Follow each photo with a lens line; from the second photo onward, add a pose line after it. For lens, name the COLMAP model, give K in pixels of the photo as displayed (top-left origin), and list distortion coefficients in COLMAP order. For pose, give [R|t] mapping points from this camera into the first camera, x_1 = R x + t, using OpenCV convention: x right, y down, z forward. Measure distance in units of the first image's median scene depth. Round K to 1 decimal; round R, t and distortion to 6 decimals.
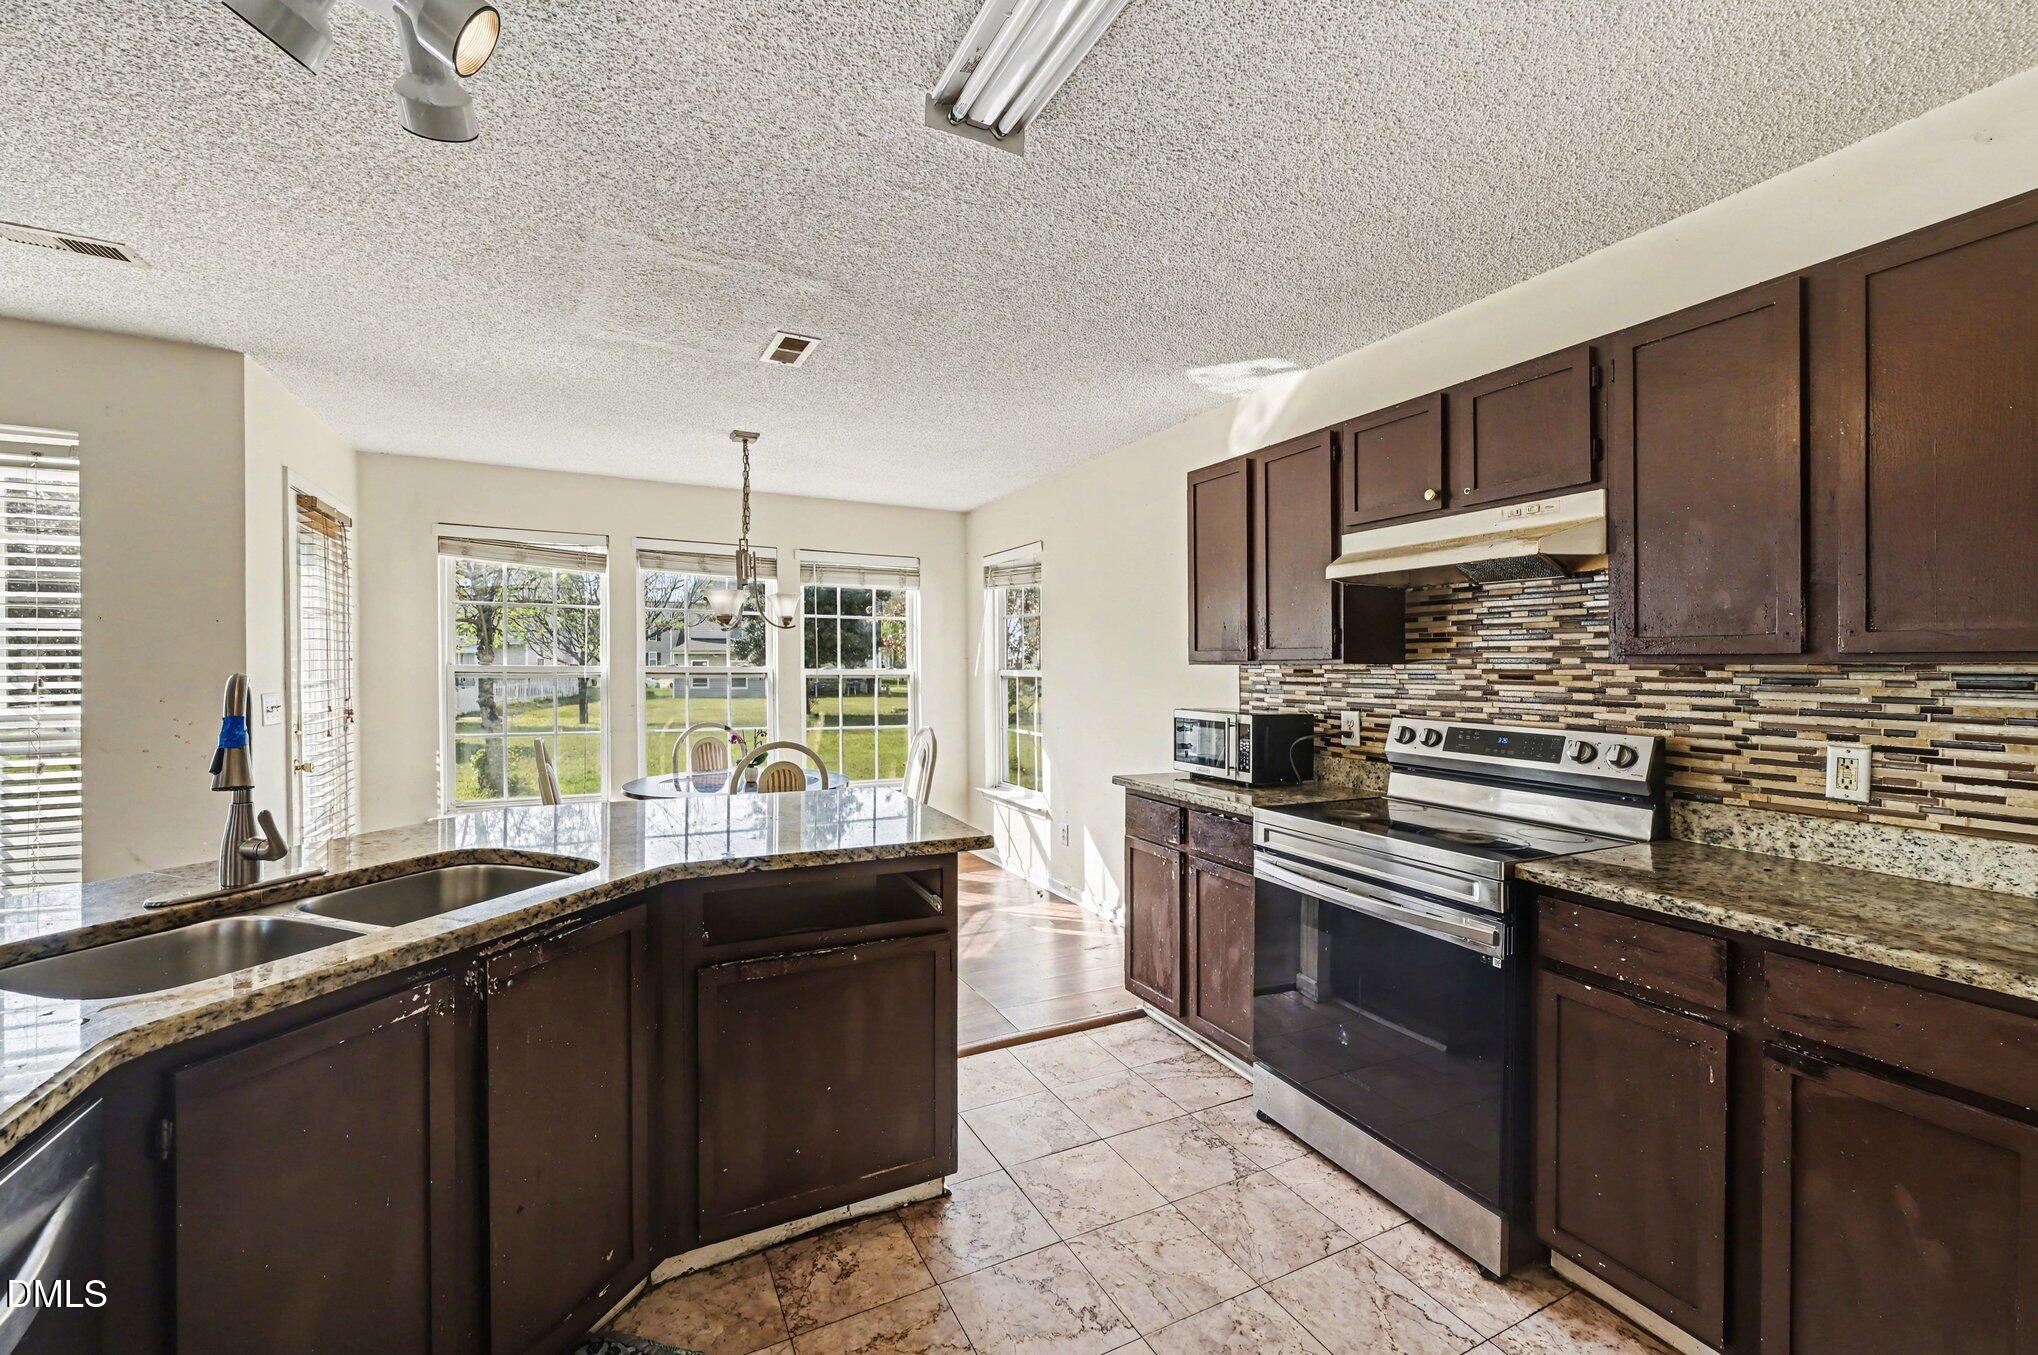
lens RADIAL K [[808.2, 0, 1028.4], [0, 808.2, 679.4], [0, 0, 1]] dist [0.000542, 0.000584]
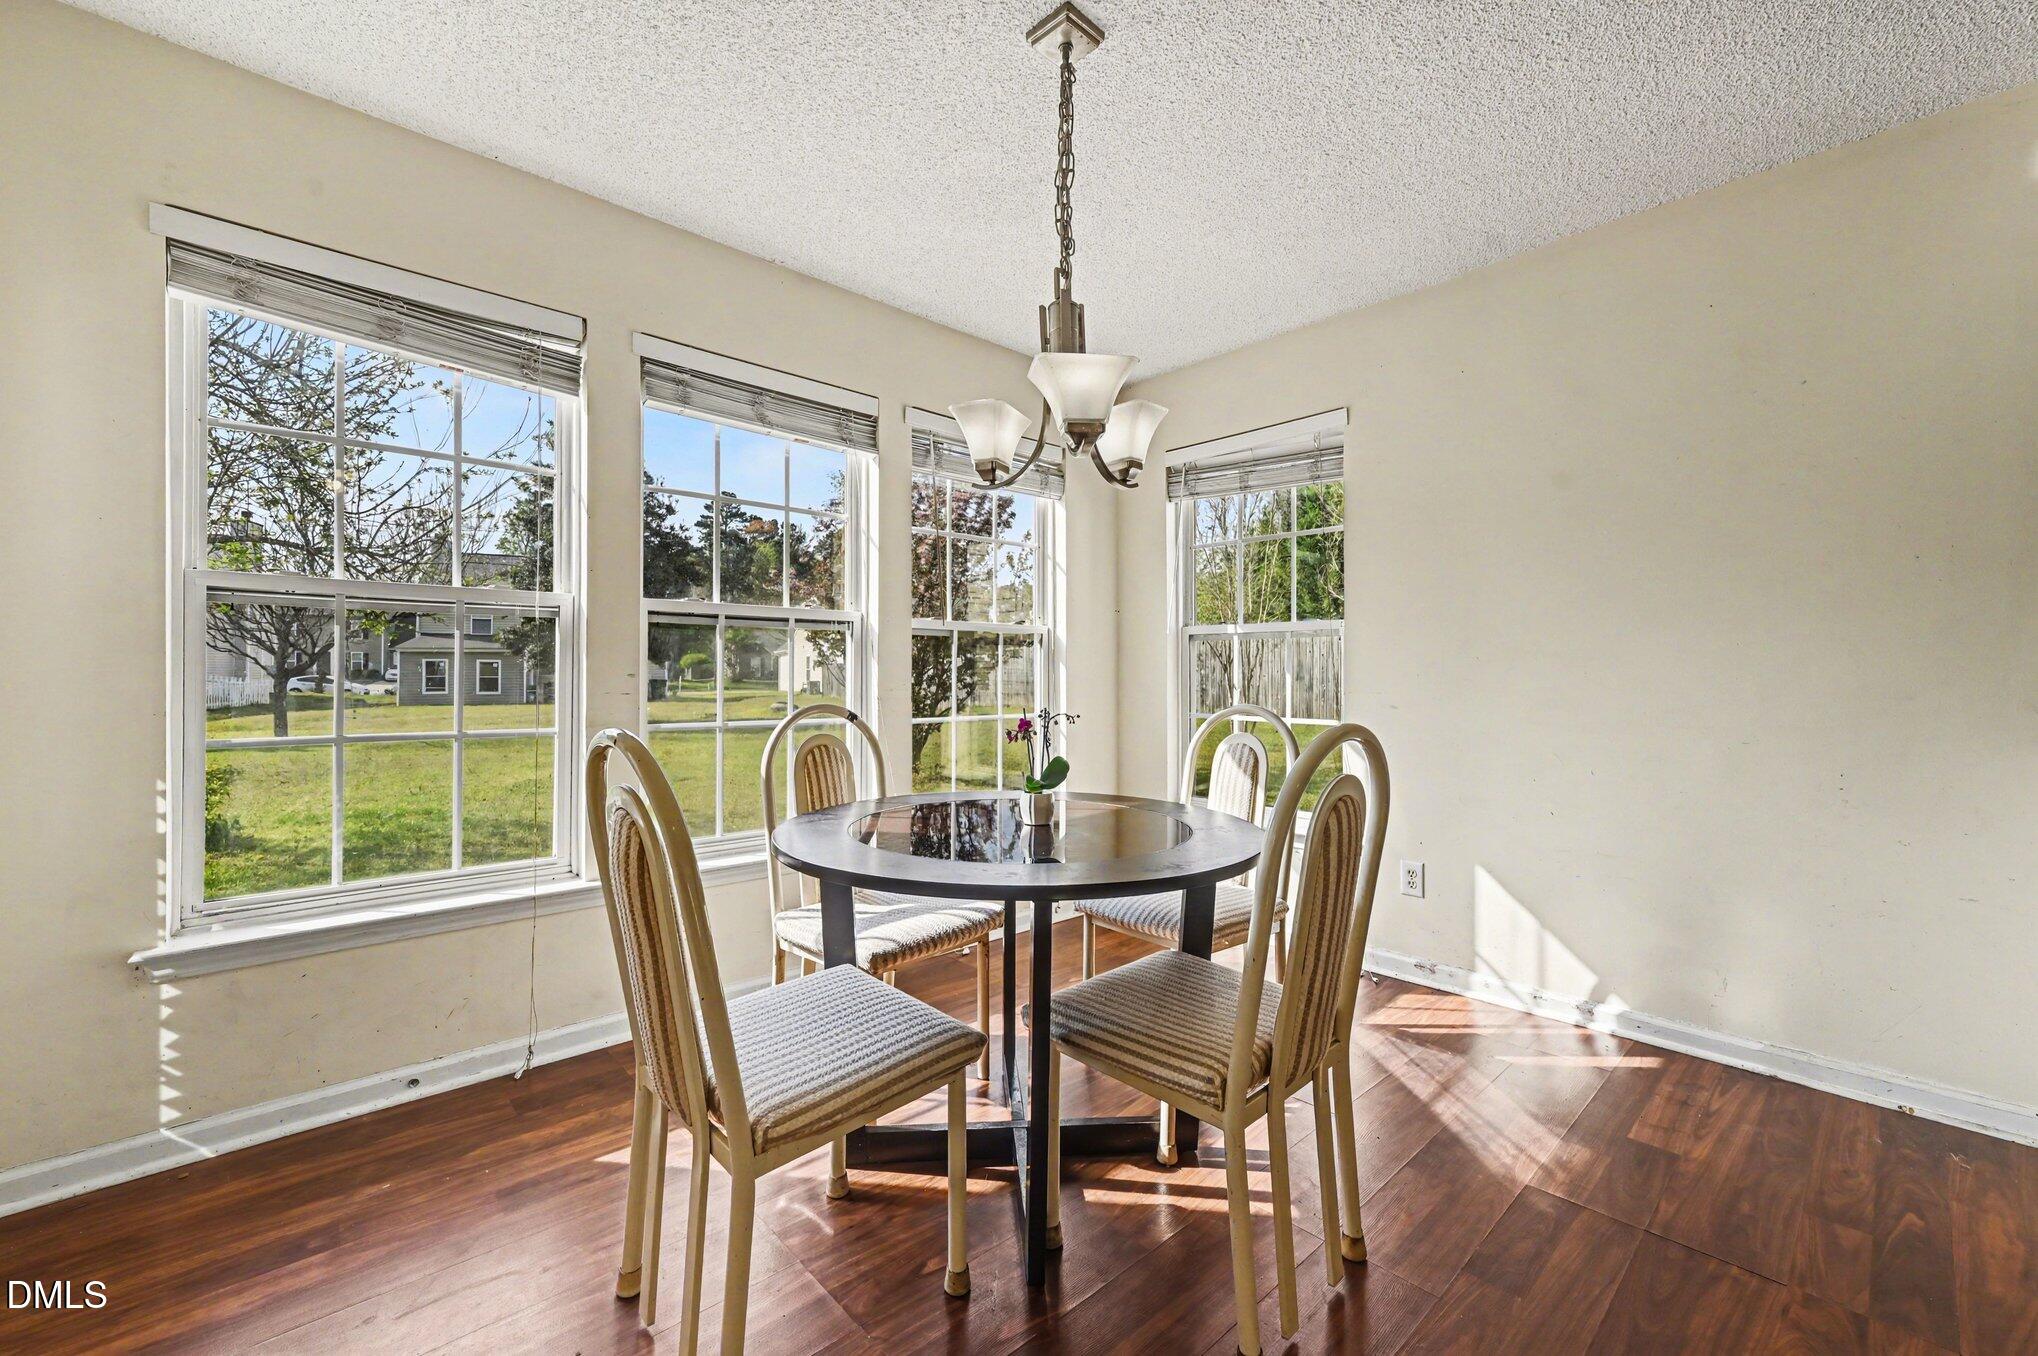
lens RADIAL K [[808.2, 0, 1023.3], [0, 808.2, 674.3], [0, 0, 1]] dist [0.000542, 0.000584]
pose [[0.967482, -0.005116, 0.252887, -0.579951], [0.007662, 0.999929, -0.009082, 0.058476], [-0.252823, 0.010724, 0.967453, 0.700326]]
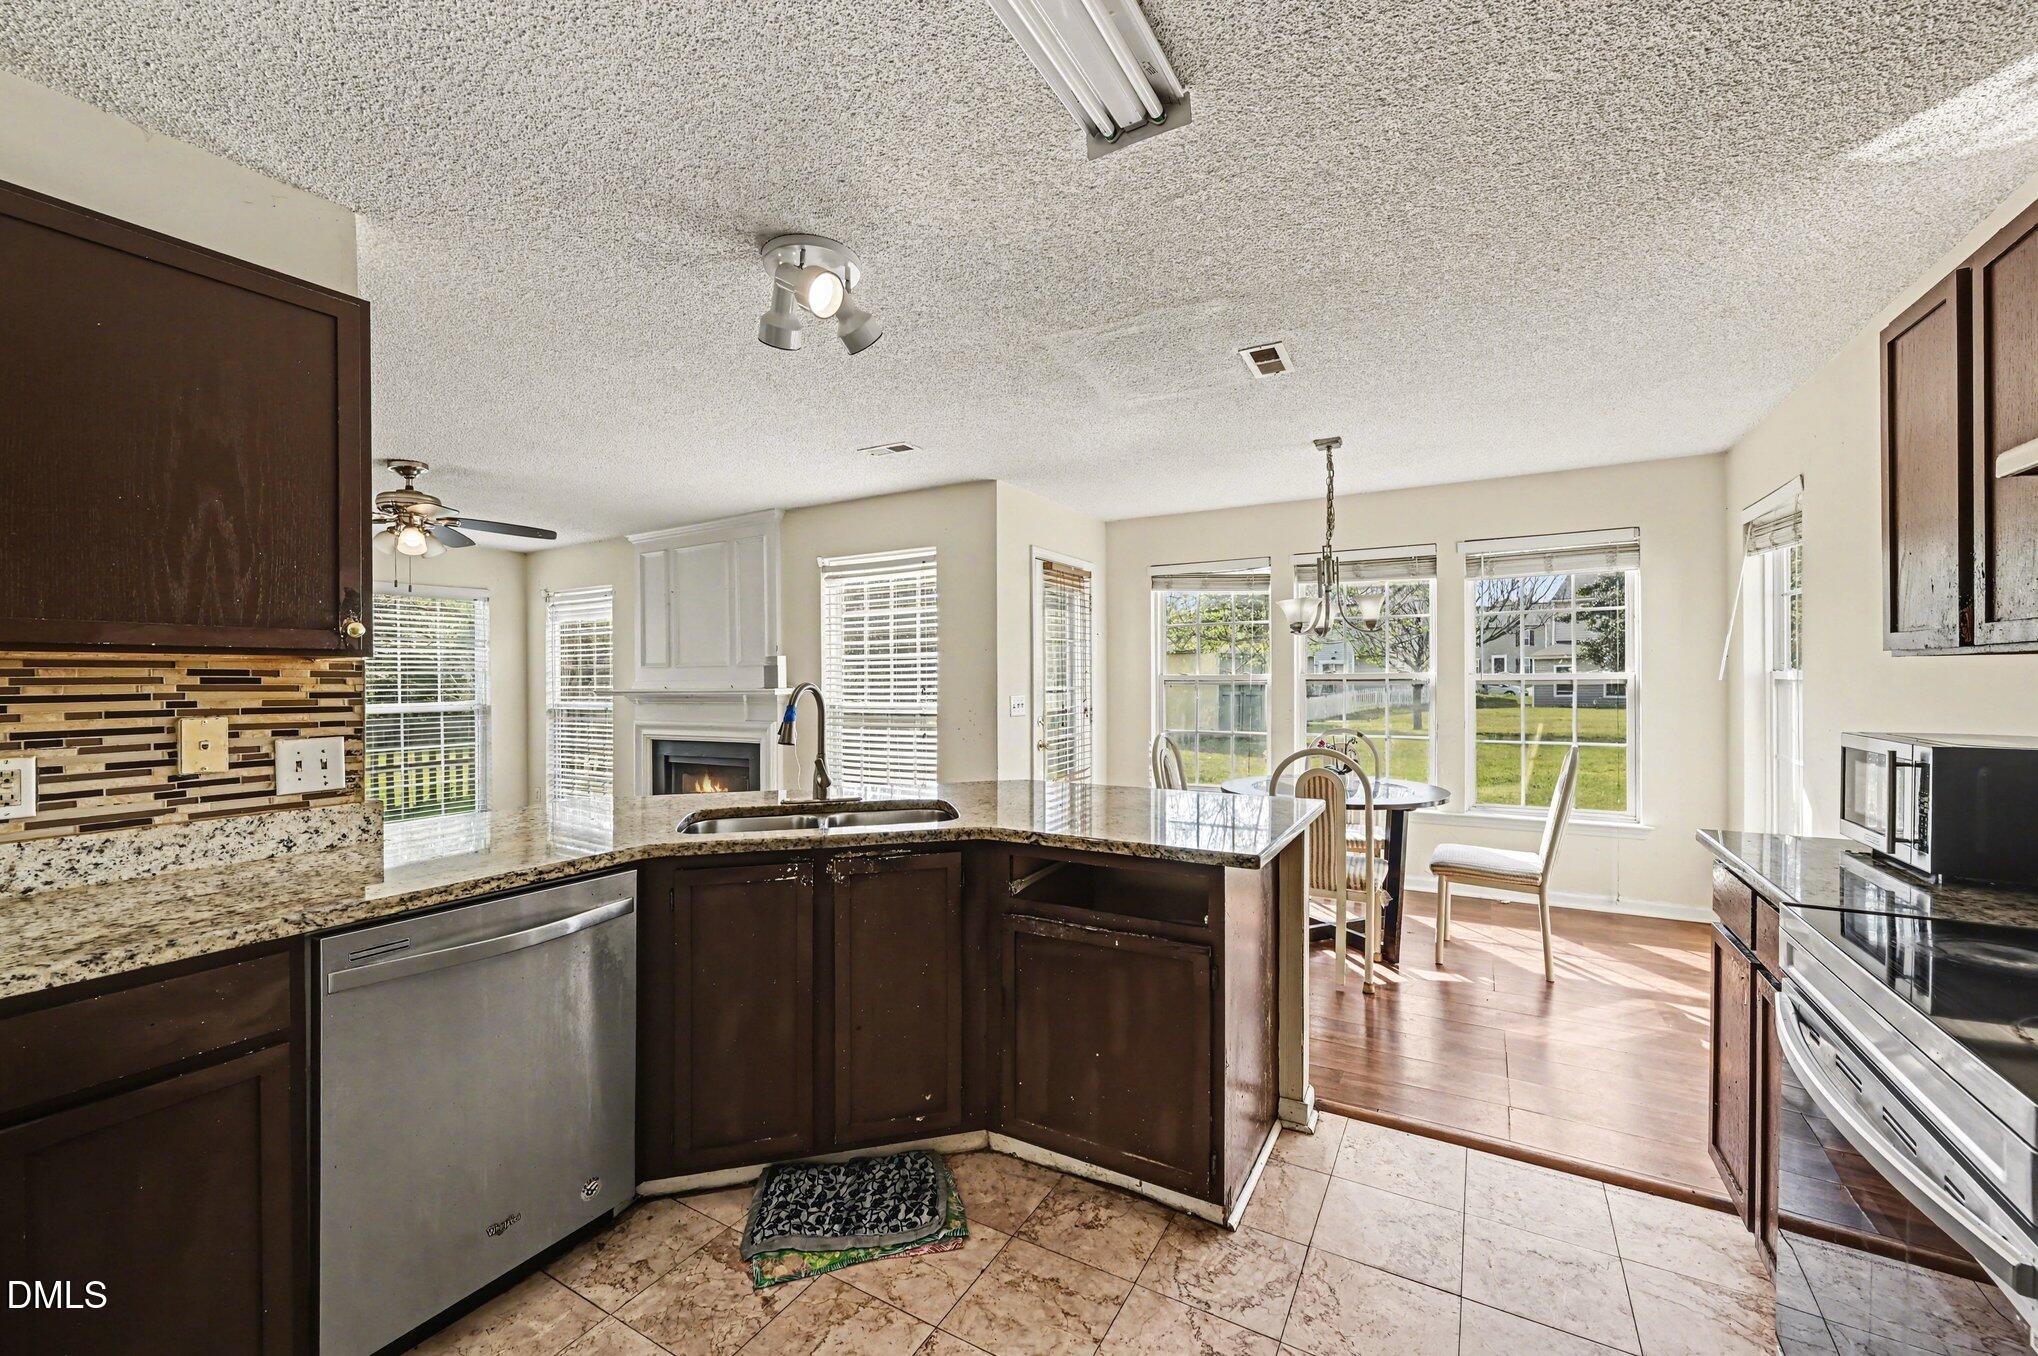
lens RADIAL K [[808.2, 0, 1027.2], [0, 808.2, 681.4], [0, 0, 1]] dist [0.000542, 0.000584]
pose [[0.547127, -0.007634, -0.837015, 0.334874], [0.001711, 0.999967, -0.008002, 0.002327], [0.837048, 0.002946, 0.547122, 0.167437]]
